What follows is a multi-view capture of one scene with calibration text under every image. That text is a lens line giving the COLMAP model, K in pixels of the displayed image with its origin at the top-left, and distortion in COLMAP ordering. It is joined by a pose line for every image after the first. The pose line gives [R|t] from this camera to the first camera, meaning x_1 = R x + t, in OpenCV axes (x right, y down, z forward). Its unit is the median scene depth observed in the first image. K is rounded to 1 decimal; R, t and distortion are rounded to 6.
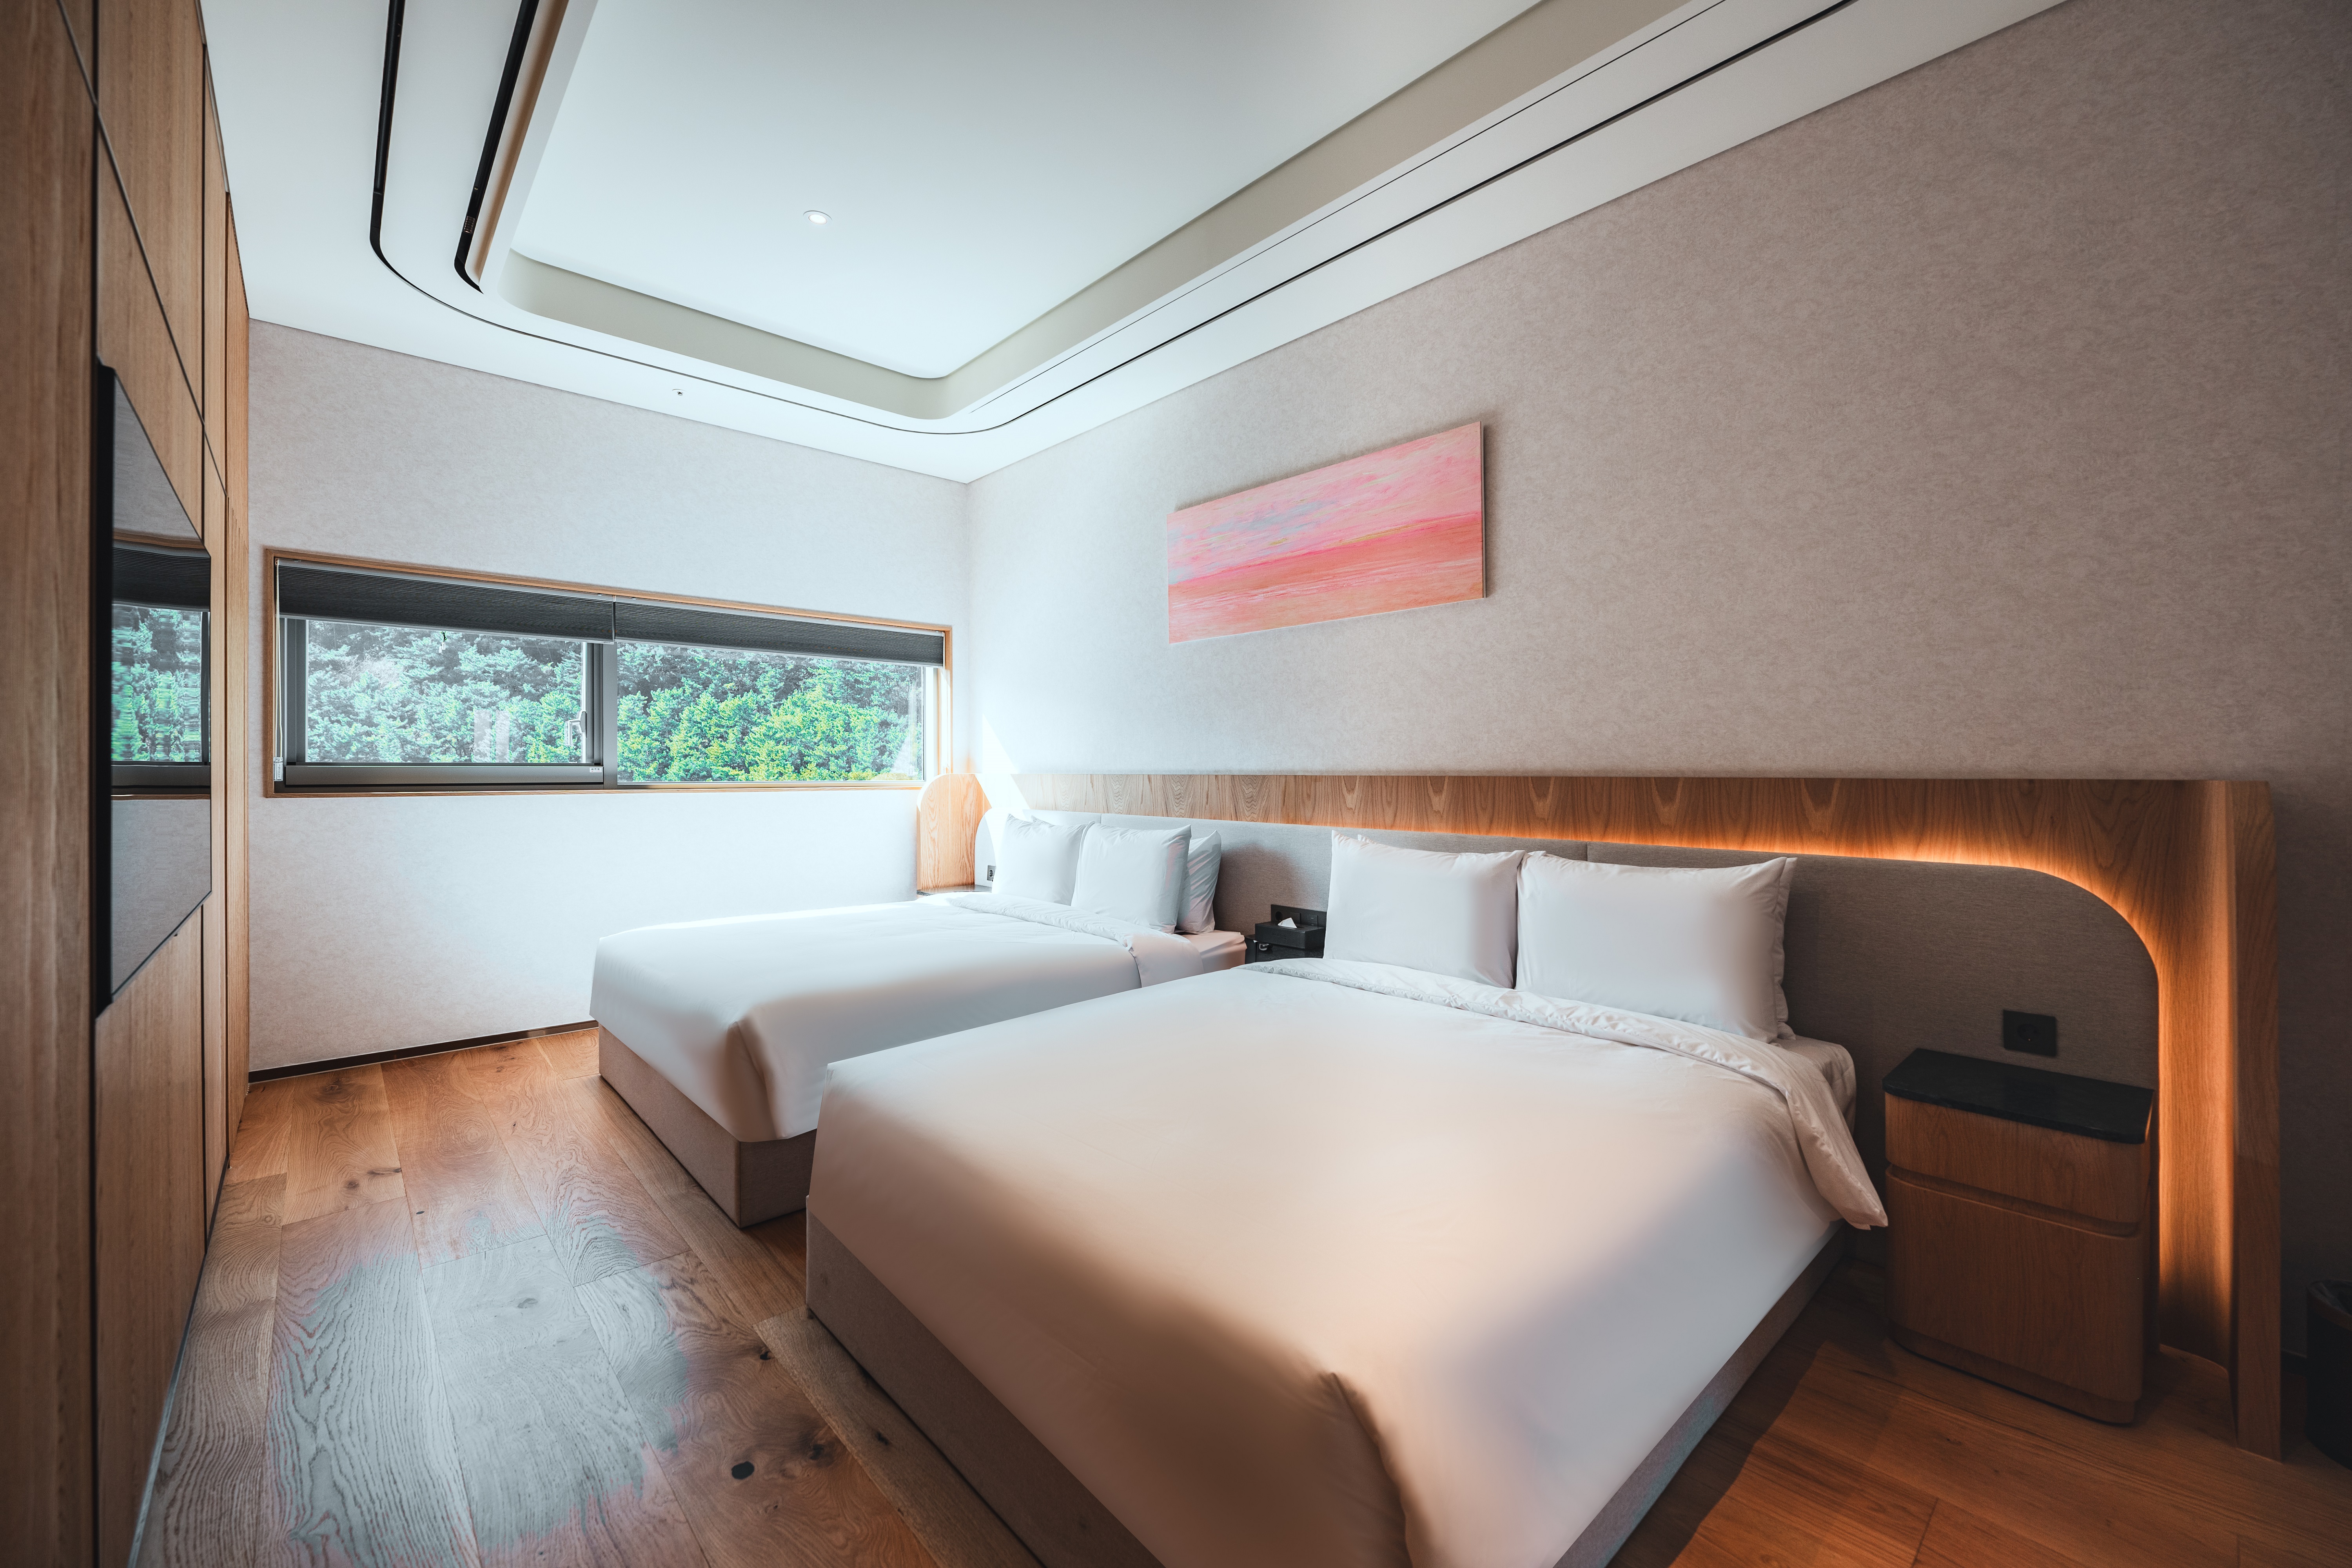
lens RADIAL K [[951.6, 0, 1176.9], [0, 951.6, 776.6], [0, 0, 1]] dist [-0.007633, 0.001136]
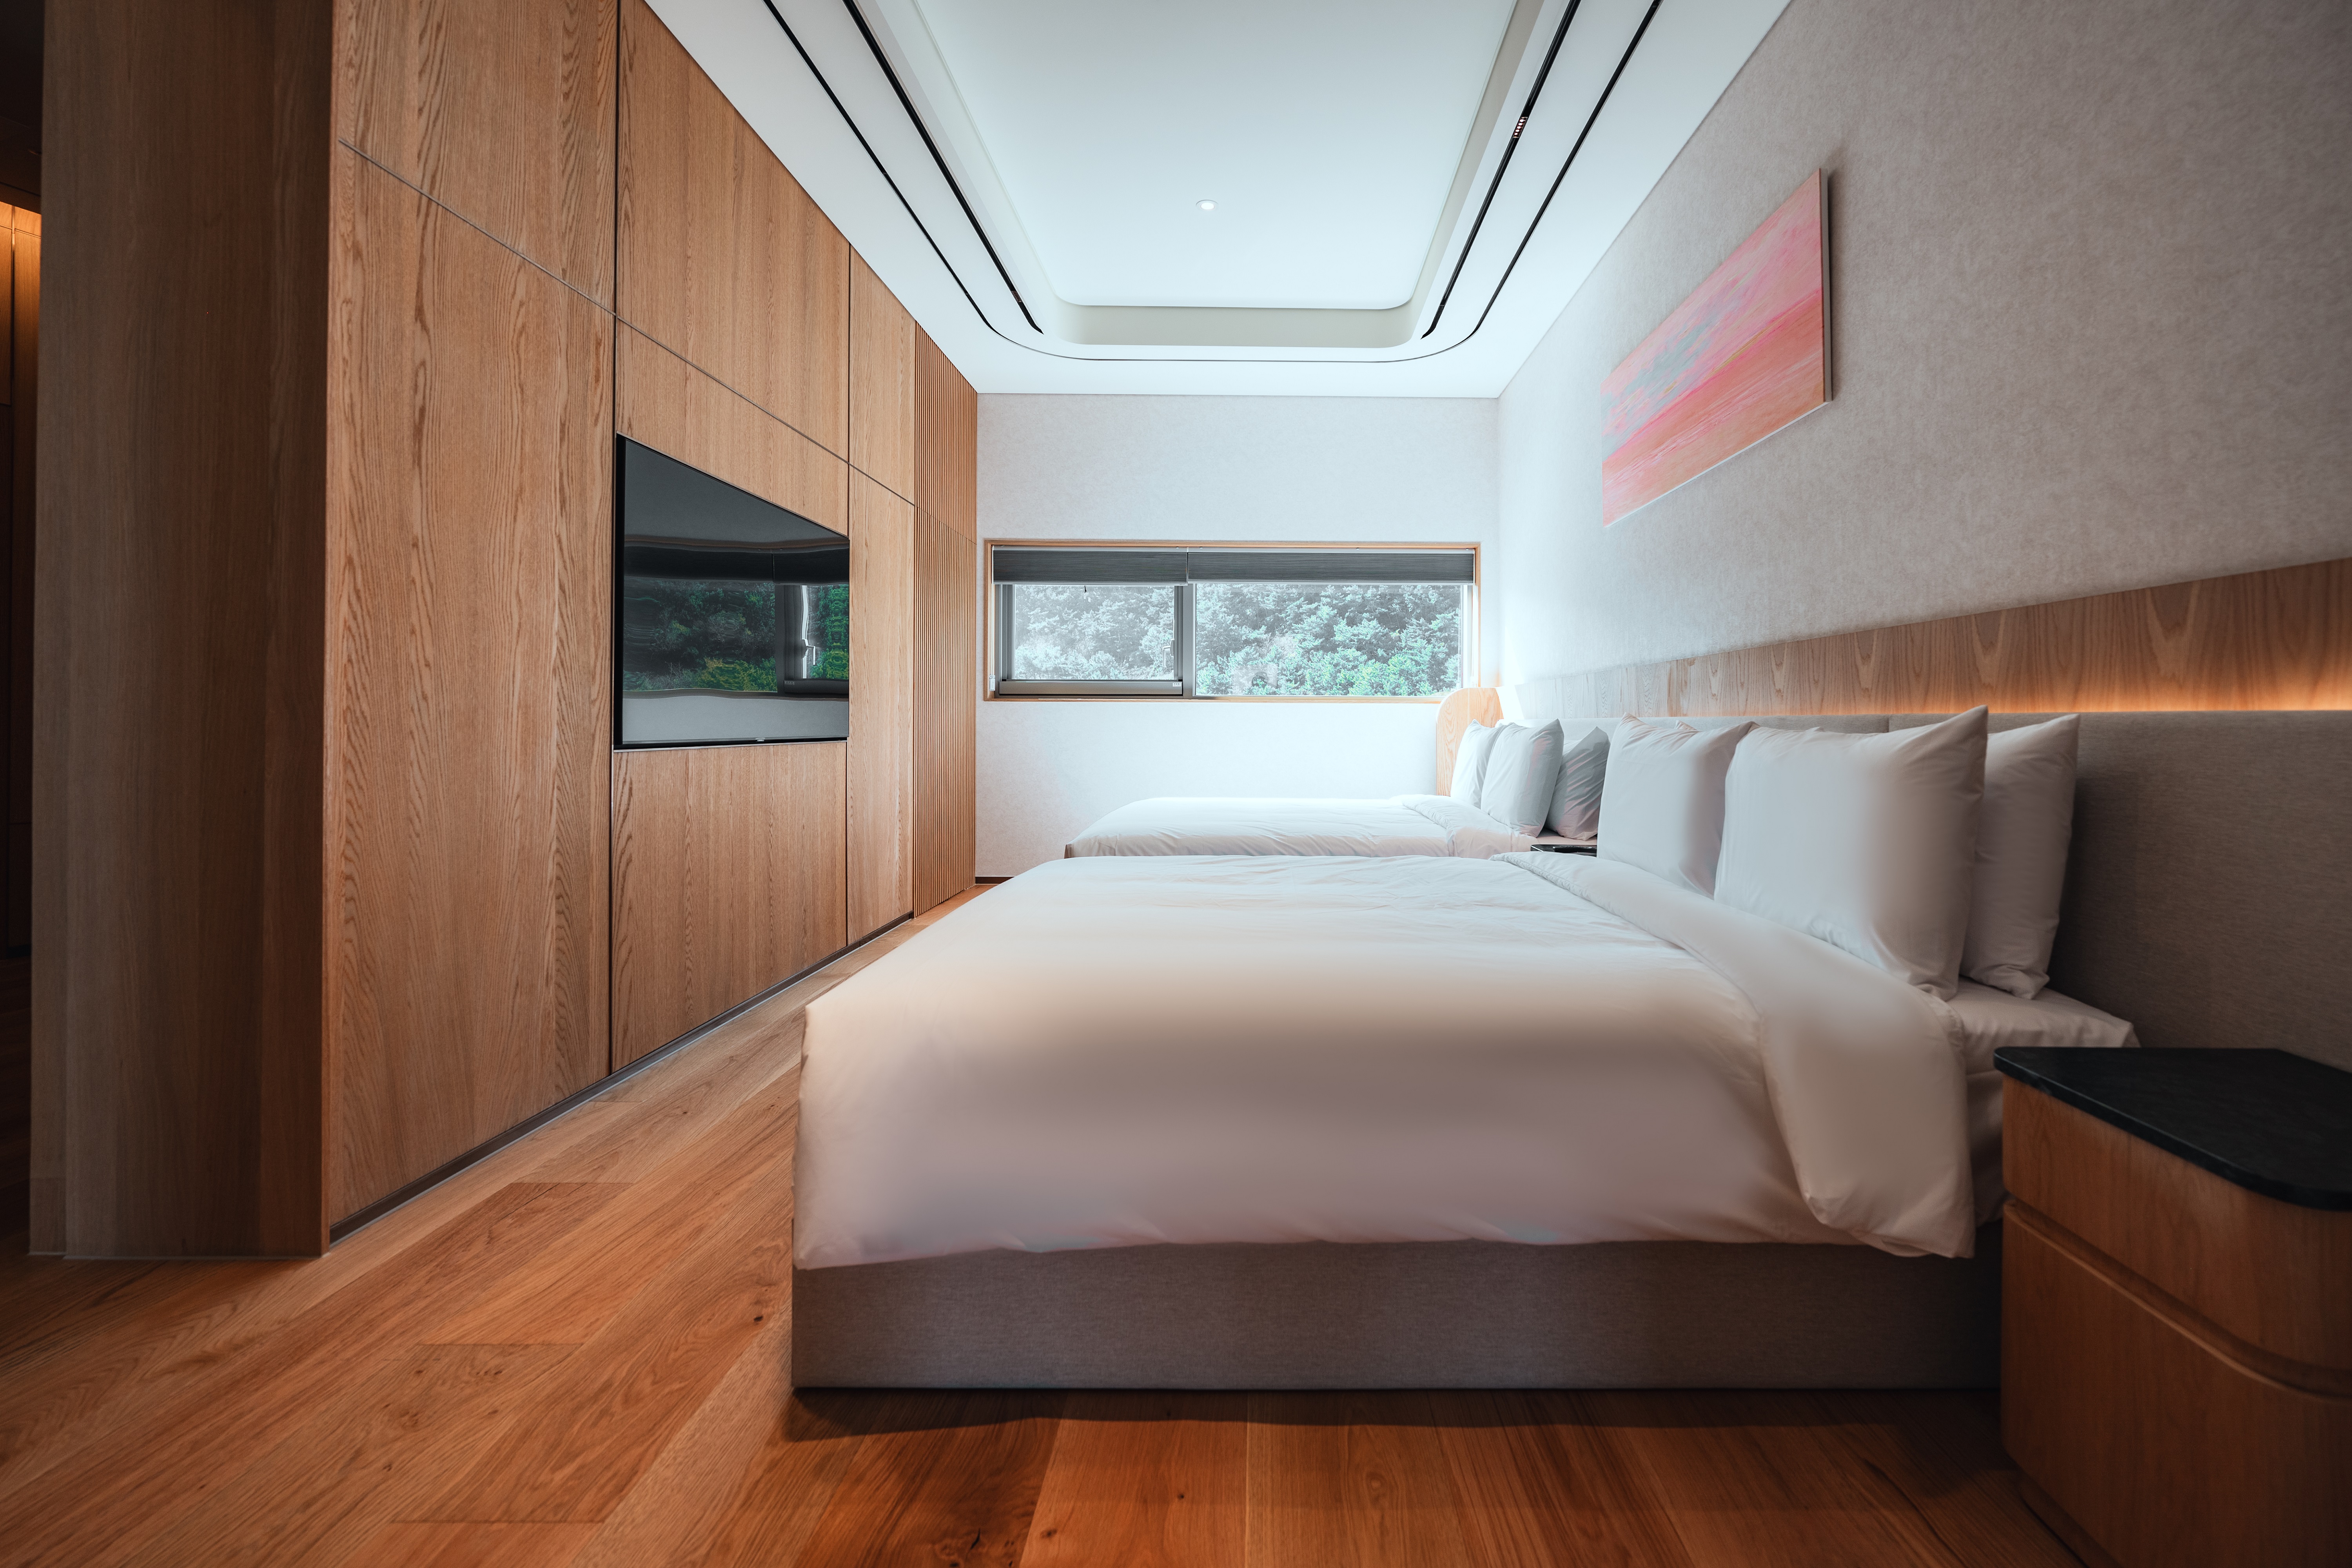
lens RADIAL K [[951.6, 0, 1217.5], [0, 951.6, 716.6], [0, 0, 1]] dist [-0.007633, 0.001136]
pose [[0.751402, 0.002233, -0.659841, 0.450936], [-0.006137, 0.999975, -0.003604, 0.065794], [0.659816, 0.006757, 0.751397, 0.118077]]
